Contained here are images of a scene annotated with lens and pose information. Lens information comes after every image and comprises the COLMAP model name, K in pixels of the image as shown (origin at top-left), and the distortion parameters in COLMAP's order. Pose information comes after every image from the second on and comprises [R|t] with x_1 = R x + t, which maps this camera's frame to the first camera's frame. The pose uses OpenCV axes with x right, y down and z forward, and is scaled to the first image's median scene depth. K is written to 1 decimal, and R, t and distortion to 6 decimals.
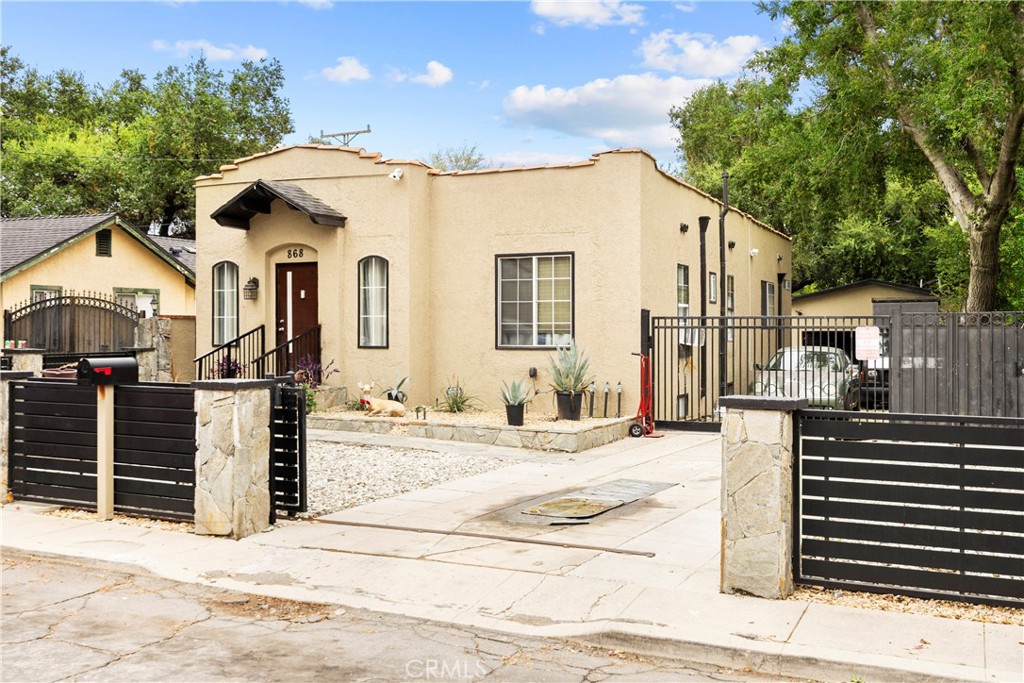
lens RADIAL K [[975.5, 0, 512.0], [0, 975.5, 341.5], [0, 0, 1]] dist [-0.012061, -0.003010]
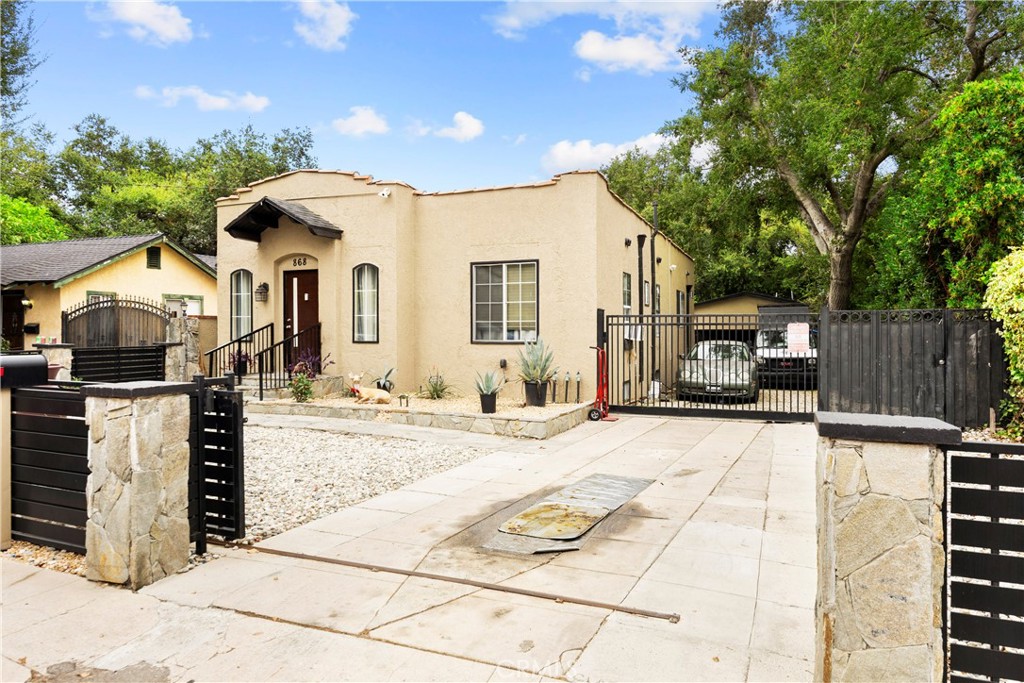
lens RADIAL K [[647.5, 0, 513.5], [0, 647.5, 335.2], [0, 0, 1]] dist [-0.011590, -0.000380]
pose [[0.998924, -0.001414, 0.046366, -0.001839], [0.001597, 0.999991, -0.003905, 0.001067], [-0.046360, 0.003975, 0.998917, 0.221046]]
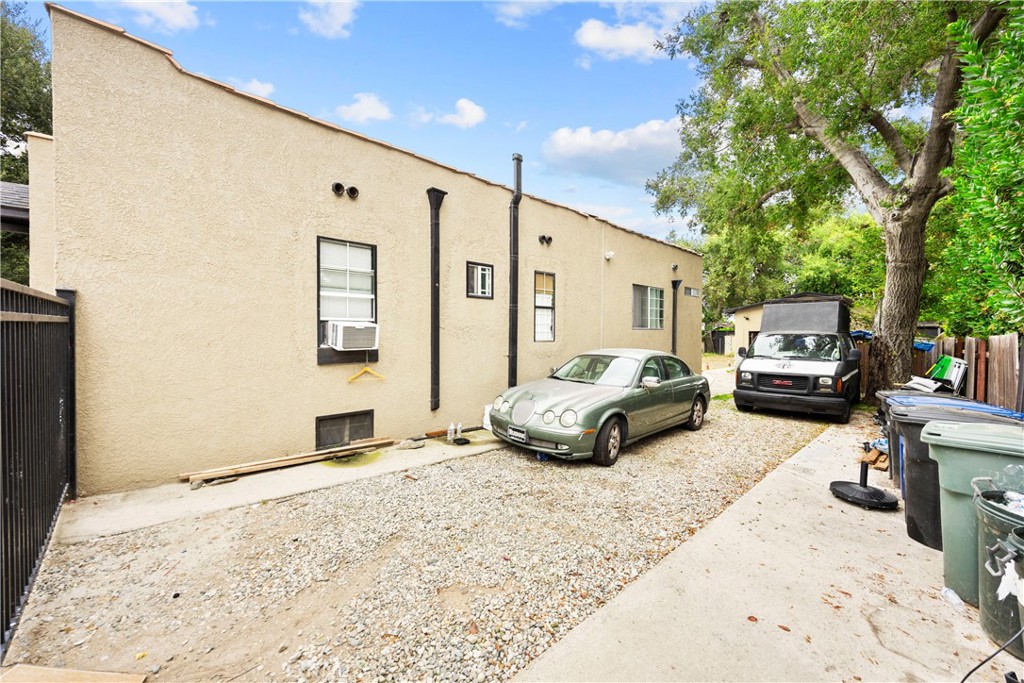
lens RADIAL K [[395.5, 0, 512.0], [0, 395.5, 341.5], [0, 0, 1]] dist [0.000300, 0.000221]
pose [[0.932078, 0.013036, -0.362023, 0.426333], [-0.007780, 0.999842, 0.015972, -0.007986], [0.362174, -0.012071, 0.932032, 0.797197]]
